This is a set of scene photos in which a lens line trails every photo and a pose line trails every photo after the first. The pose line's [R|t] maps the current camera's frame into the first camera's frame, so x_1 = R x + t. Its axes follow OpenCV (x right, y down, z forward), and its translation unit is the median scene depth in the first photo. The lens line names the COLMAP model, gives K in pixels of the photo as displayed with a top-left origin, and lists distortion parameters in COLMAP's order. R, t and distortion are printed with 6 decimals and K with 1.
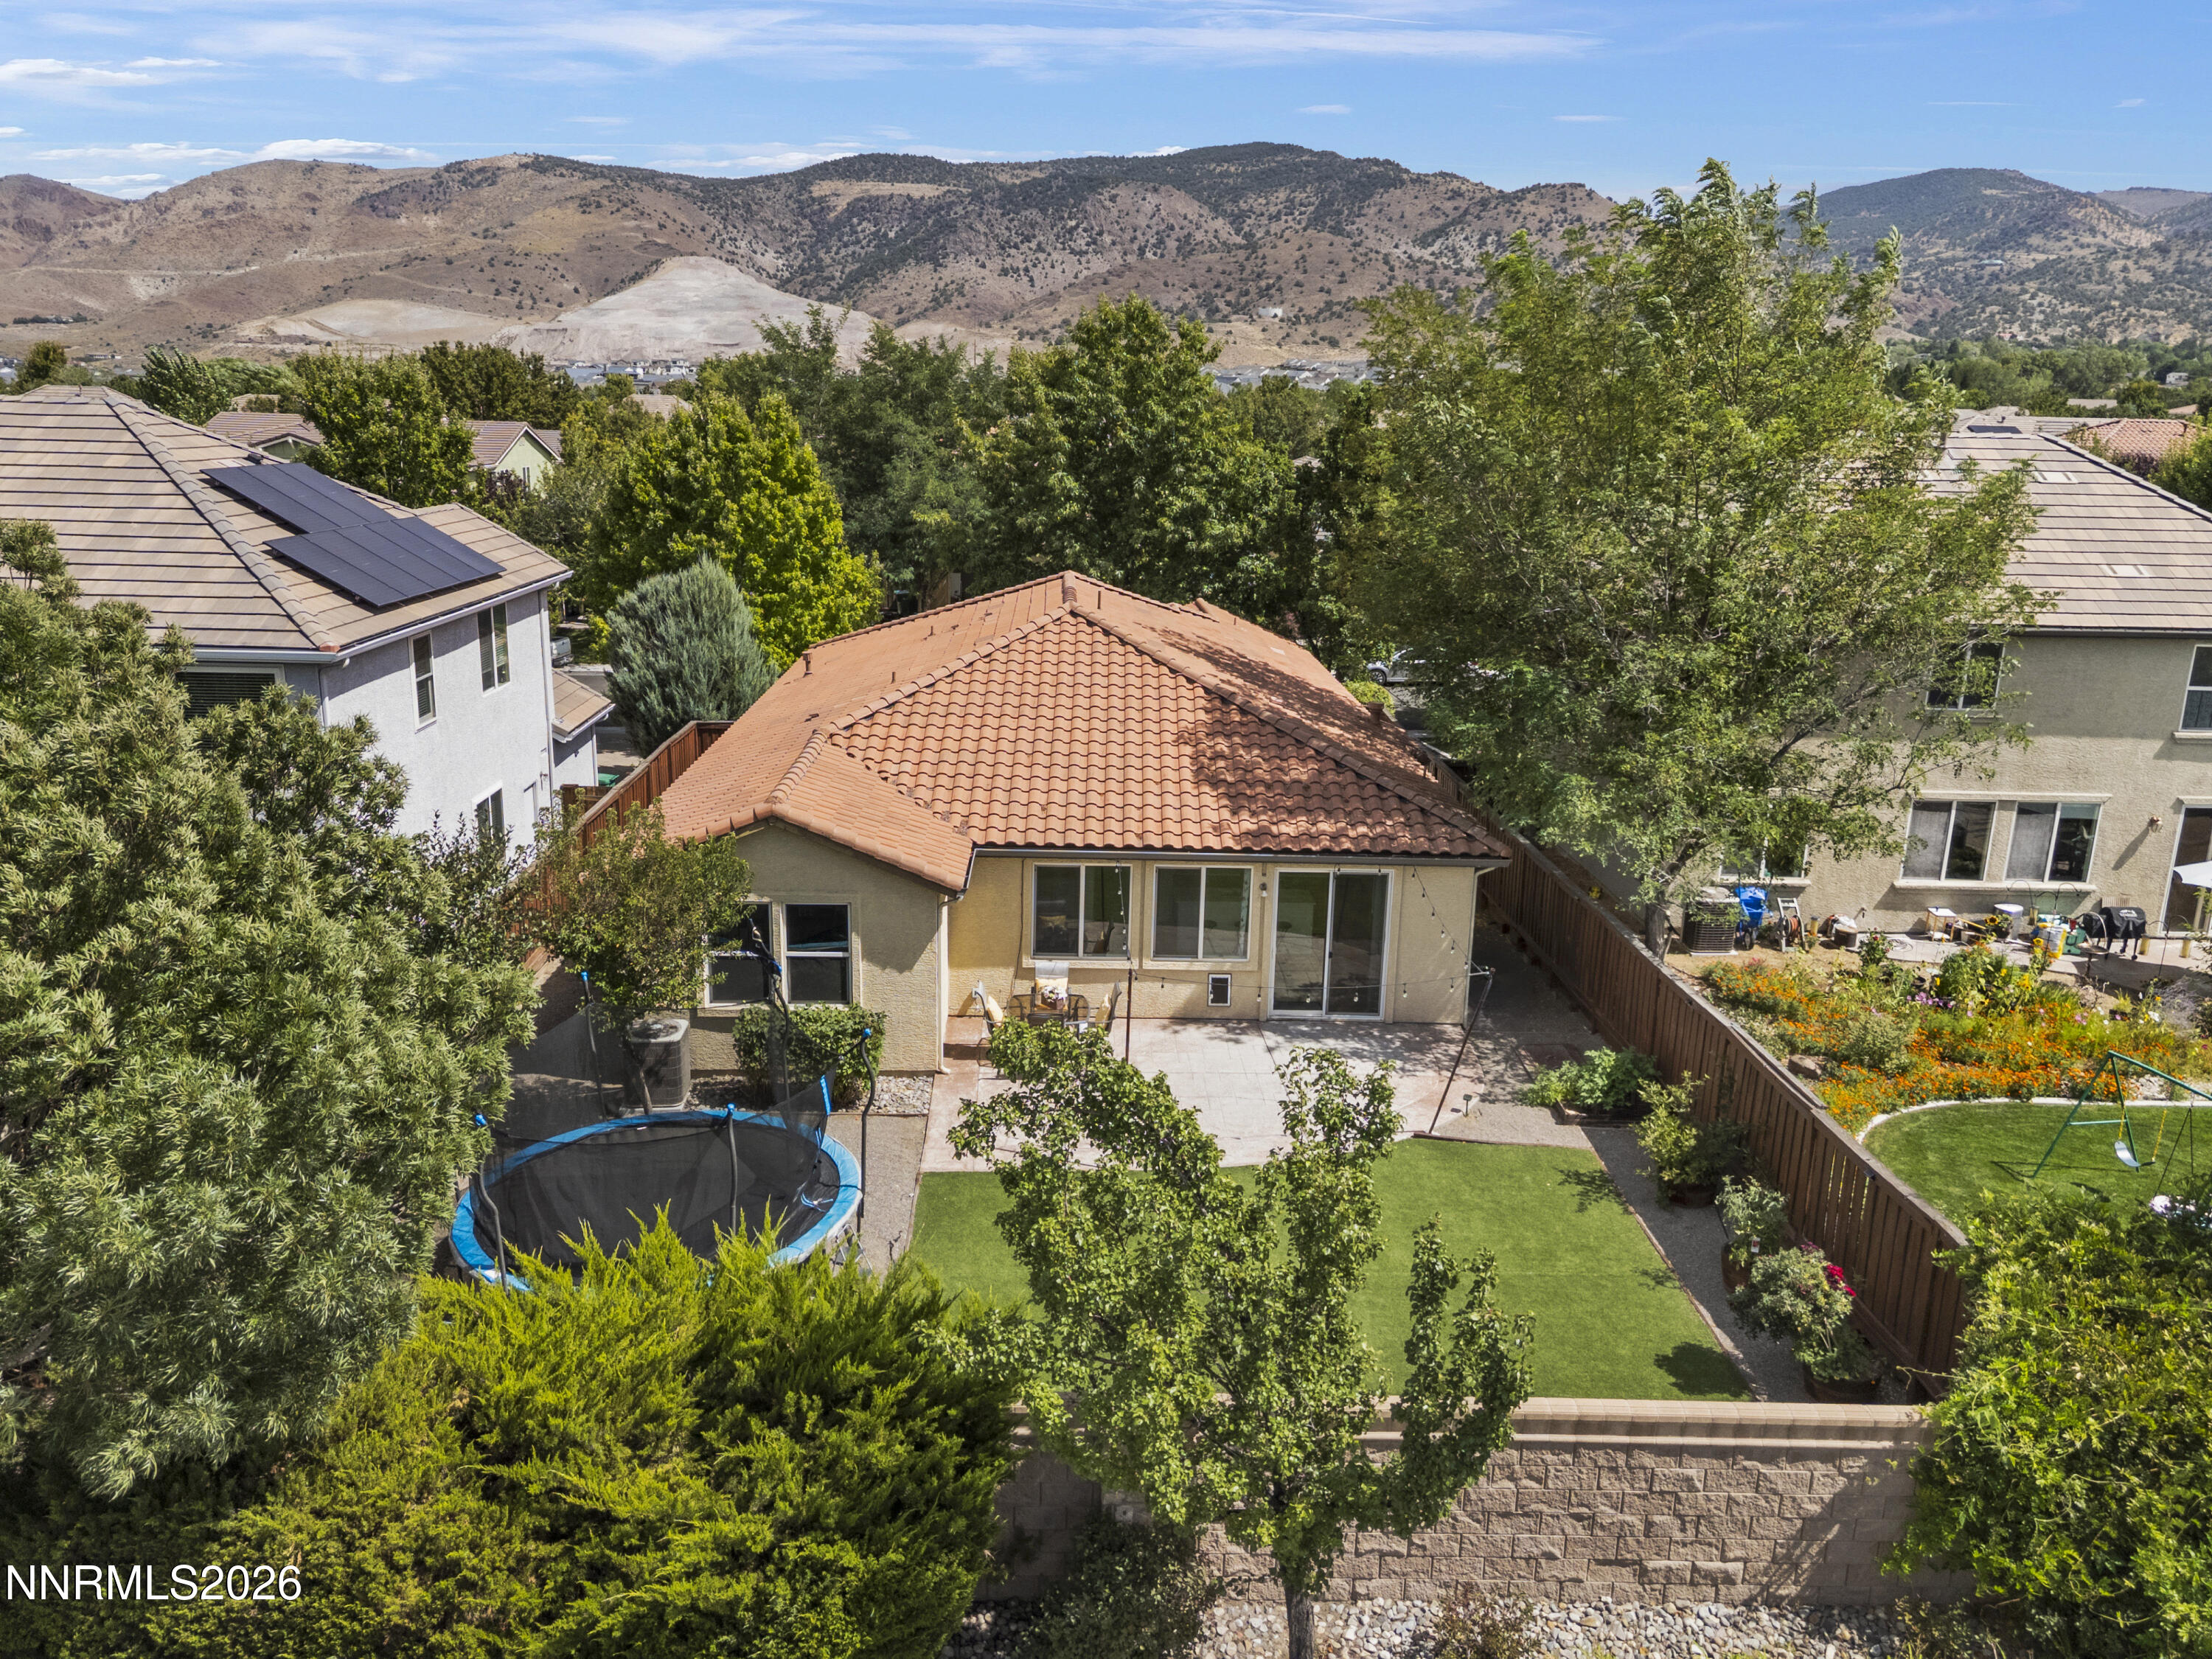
lens RADIAL K [[1632.4, 0, 1114.2], [0, 1632.4, 814.4], [0, 0, 1]] dist [0.072680, -0.064149]
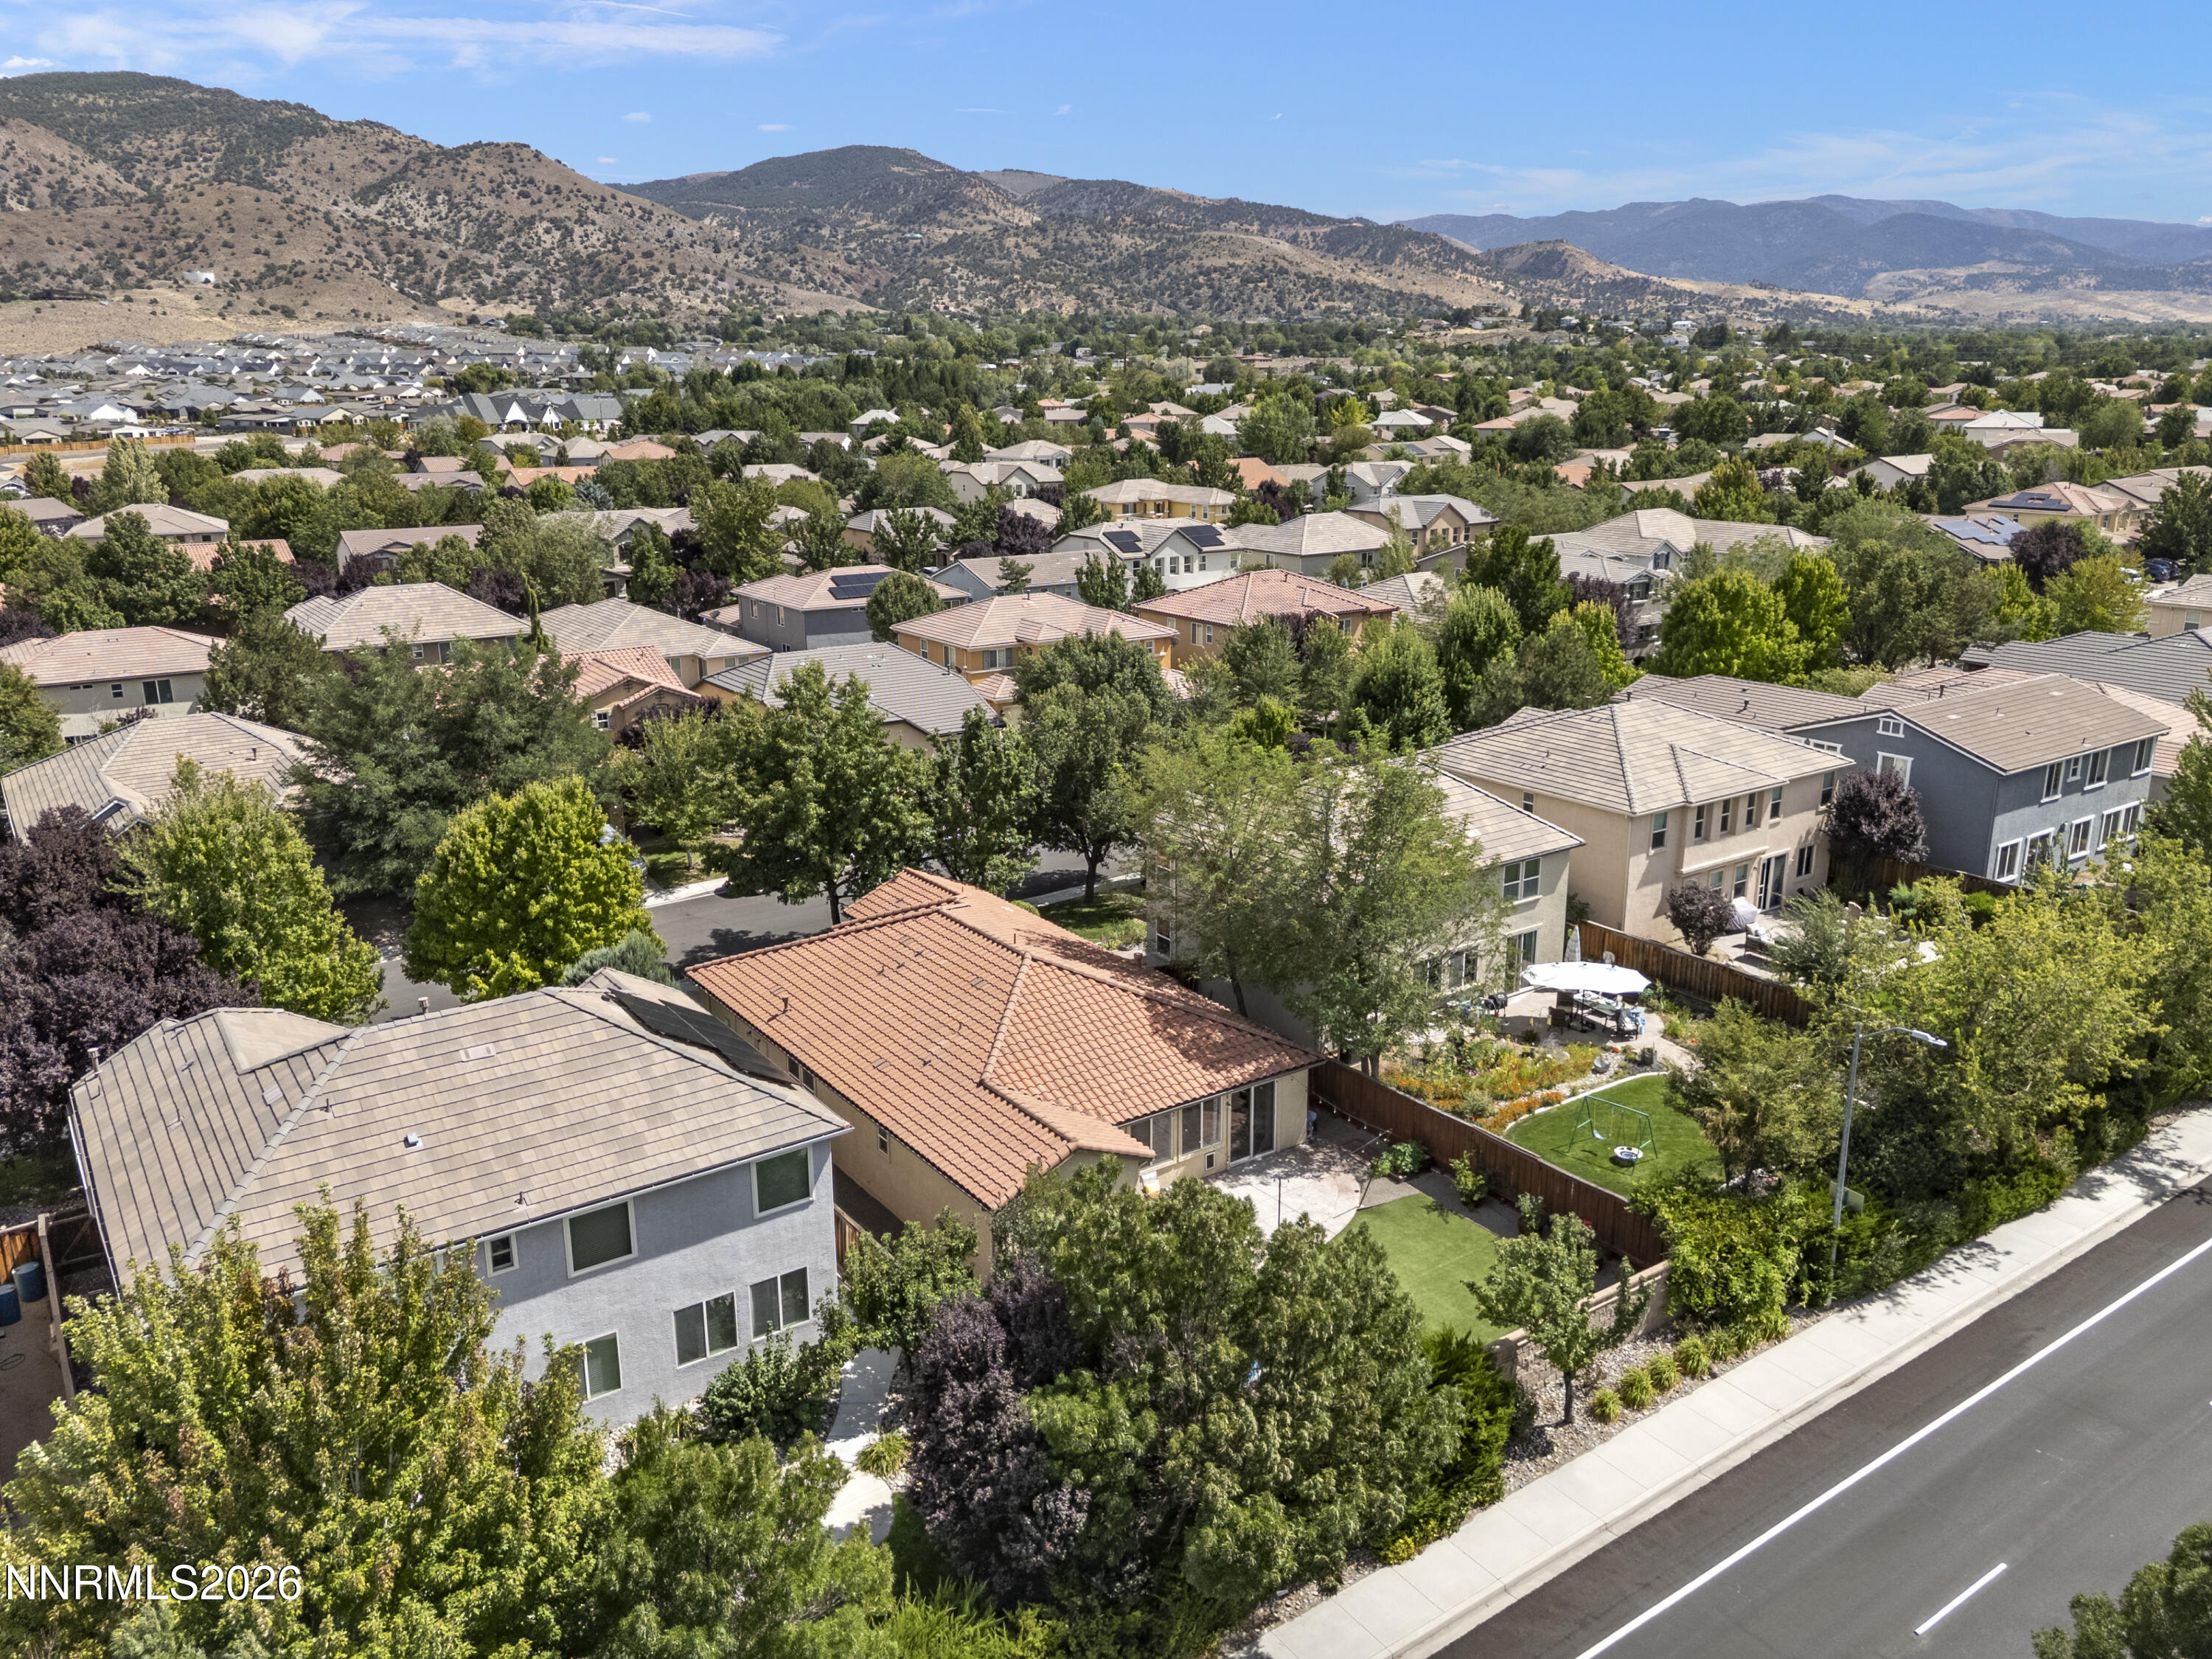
lens RADIAL K [[1632.4, 0, 1114.2], [0, 1632.4, 814.4], [0, 0, 1]] dist [0.072680, -0.064149]
pose [[0.833919, -0.173480, 0.523913, -0.964152], [0.160592, 0.984509, 0.070378, -0.441640], [-0.528006, 0.025446, 0.848859, -0.575806]]
